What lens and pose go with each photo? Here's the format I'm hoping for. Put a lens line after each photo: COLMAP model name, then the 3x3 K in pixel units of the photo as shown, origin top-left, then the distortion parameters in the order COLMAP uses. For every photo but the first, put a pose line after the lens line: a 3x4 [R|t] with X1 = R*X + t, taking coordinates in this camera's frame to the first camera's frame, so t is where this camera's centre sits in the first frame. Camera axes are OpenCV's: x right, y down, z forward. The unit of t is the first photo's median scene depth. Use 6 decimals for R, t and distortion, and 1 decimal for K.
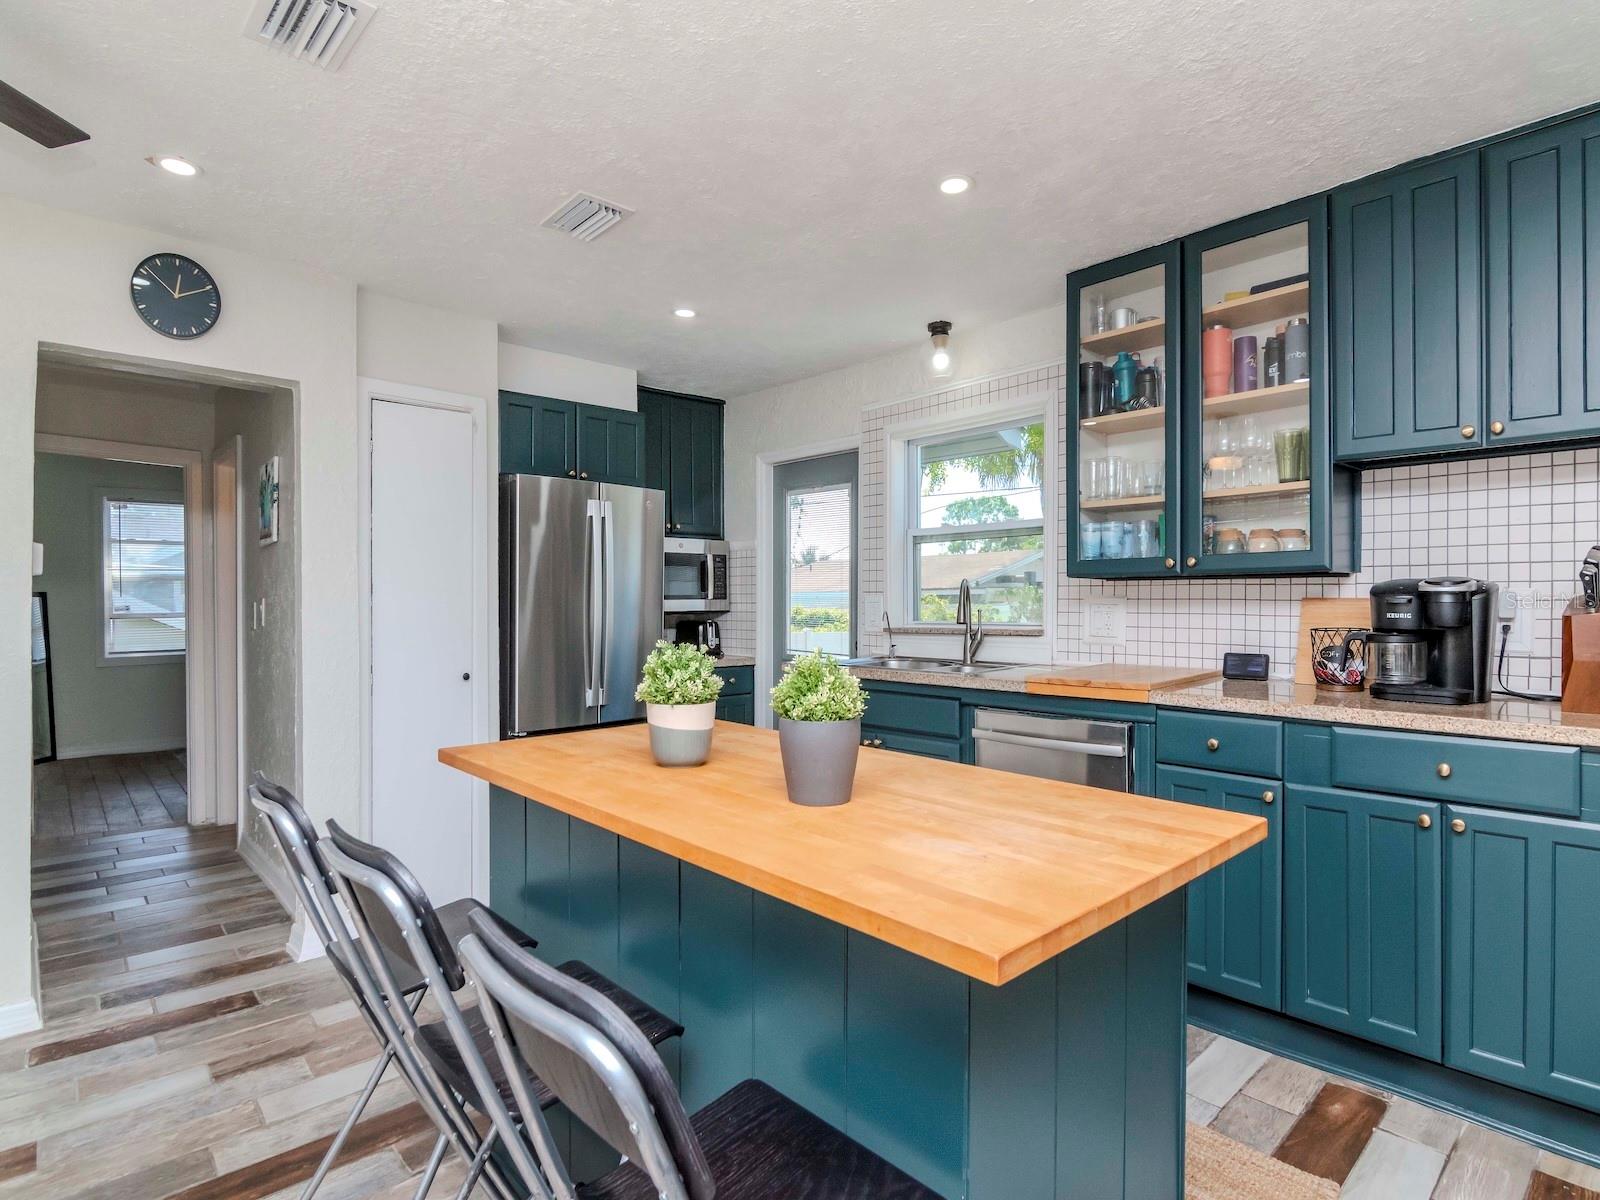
lens RADIAL K [[904.2, 0, 734.2], [0, 904.2, 605.1], [0, 0, 1]] dist [-0.001193, -0.000942]
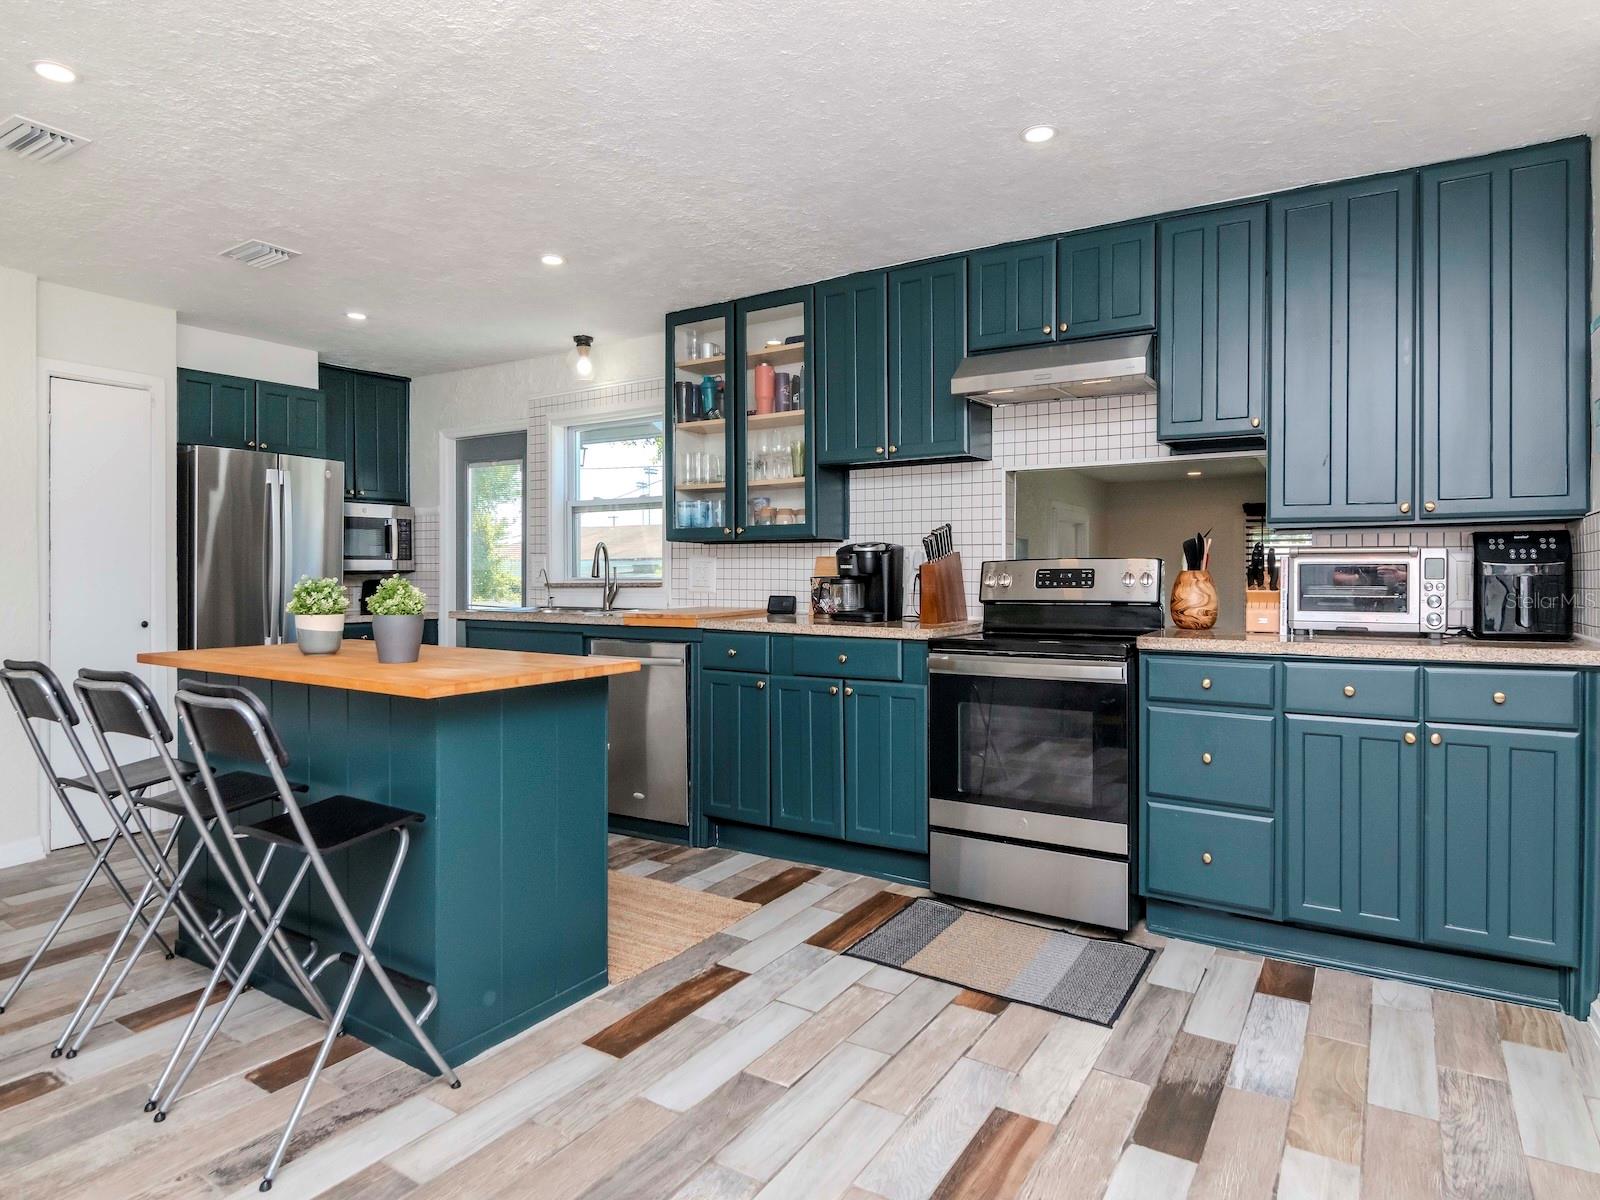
lens RADIAL K [[1062.8, 0, 838.5], [0, 1062.8, 583.5], [0, 0, 1]] dist [-0.002711, -0.007223]
pose [[0.950379, -0.003376, 0.311076, 0.122354], [0.001925, 0.999986, 0.004974, 0.024432], [-0.311088, -0.004129, 0.950372, -0.569080]]
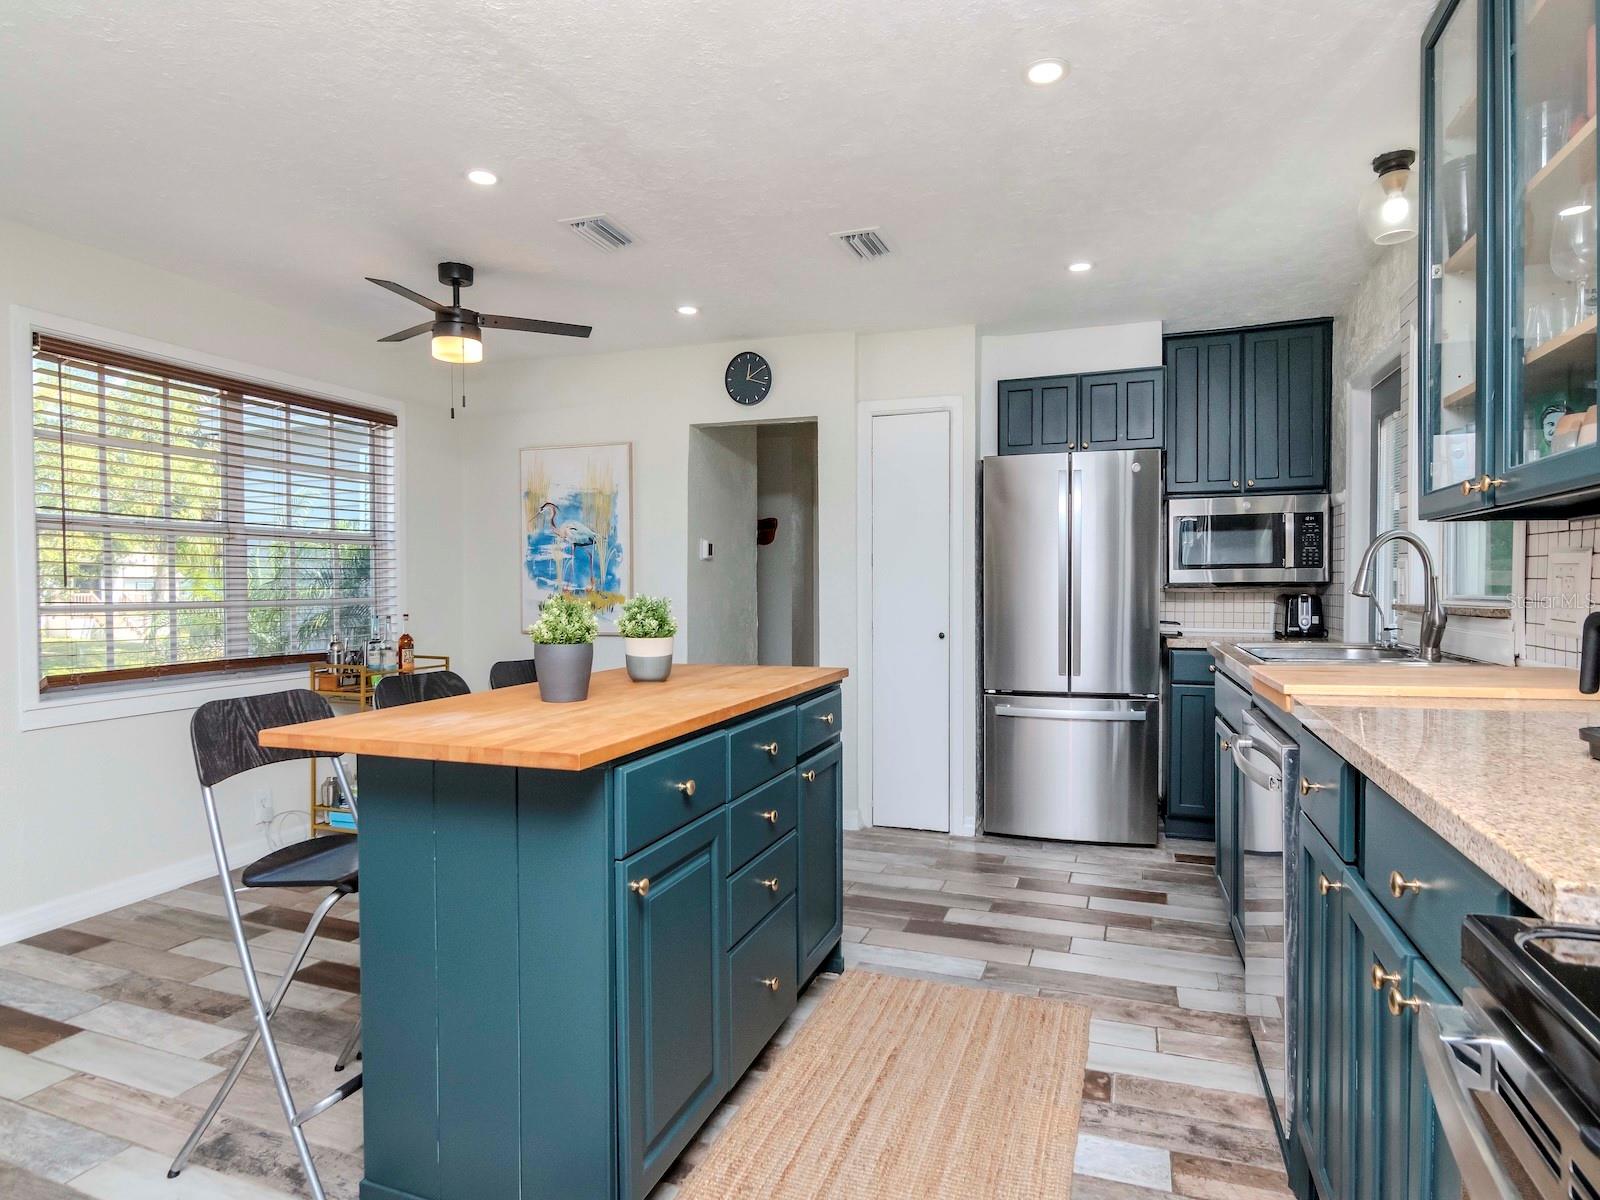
lens RADIAL K [[904.4, 0, 793.3], [0, 904.4, 605.2], [0, 0, 1]] dist [-0.005937, -0.002844]
pose [[0.444622, 0.019614, -0.895504, 0.735260], [0.000417, 0.999756, 0.022104, 0.012951], [0.895718, -0.010201, 0.444505, 0.336847]]
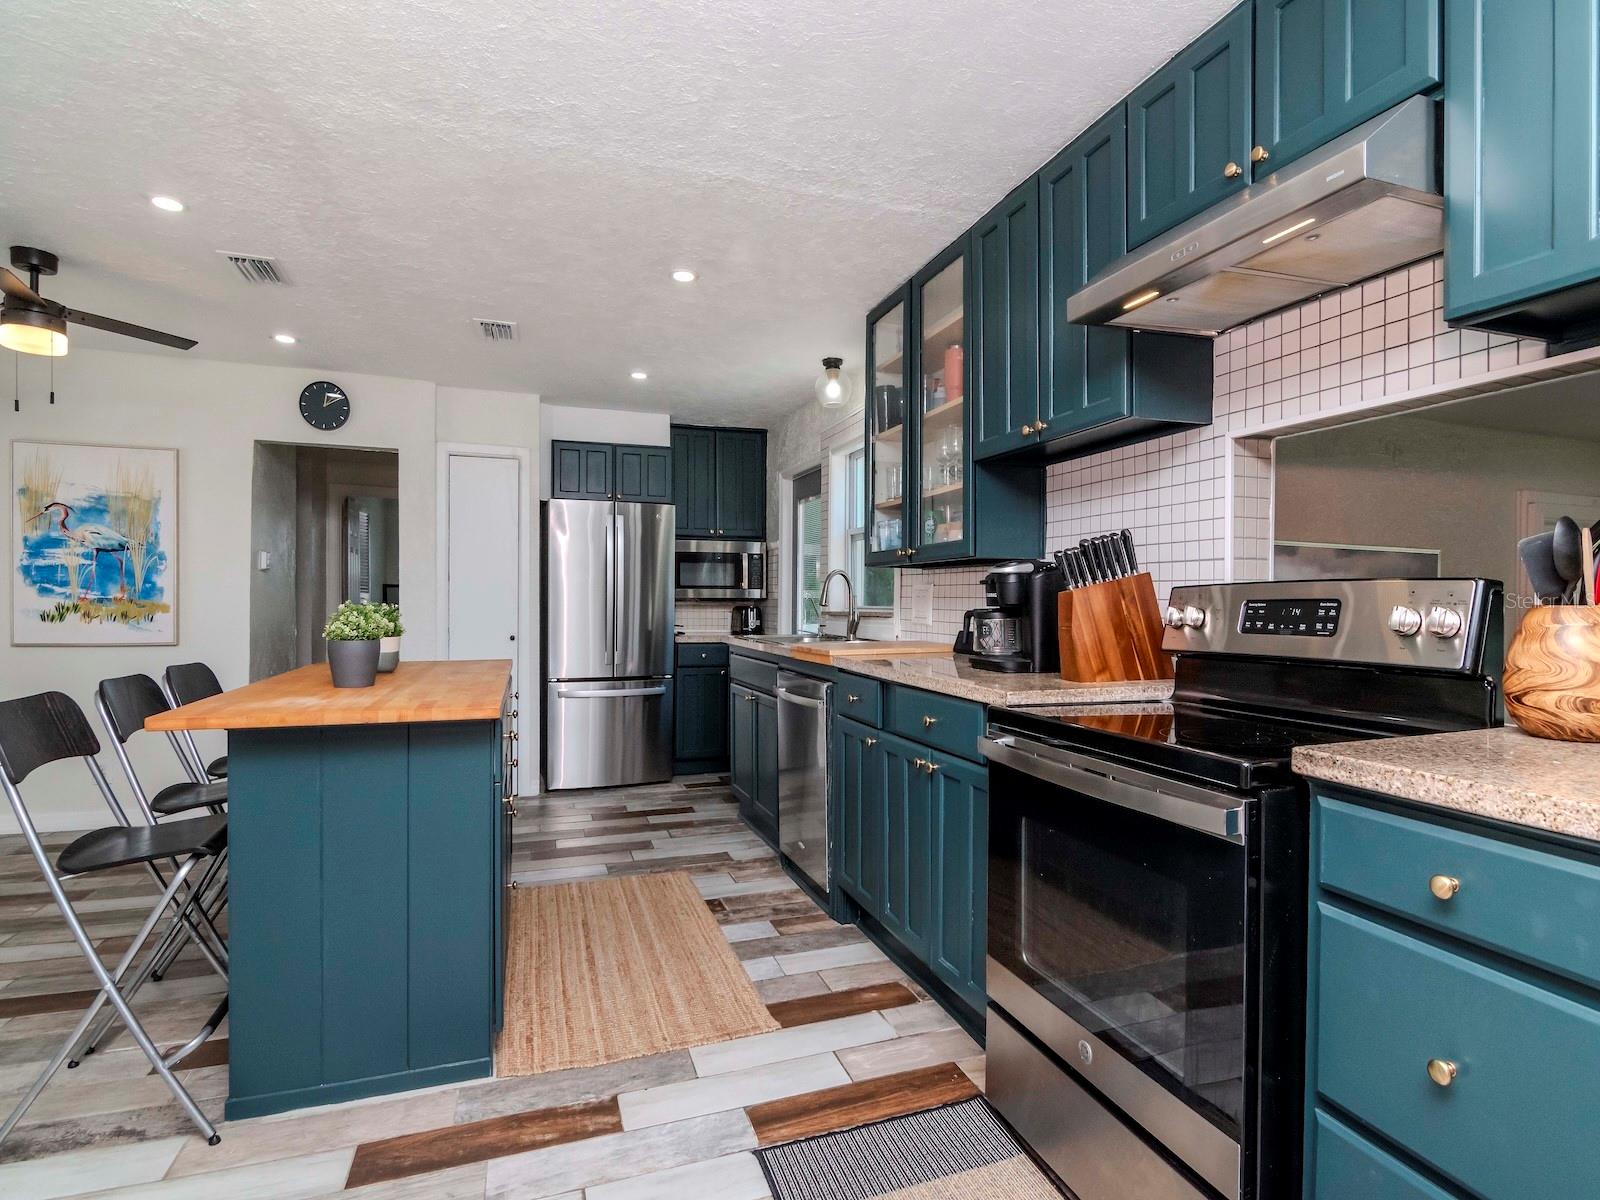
lens RADIAL K [[840.2, 0, 772.6], [0, 840.2, 613.5], [0, 0, 1]] dist [-0.012654, -0.002184]
pose [[0.905736, 0.013674, -0.423621, 0.730508], [-0.009577, 0.999885, 0.011798, 0.019248], [0.423733, -0.006629, 0.905763, -0.060338]]
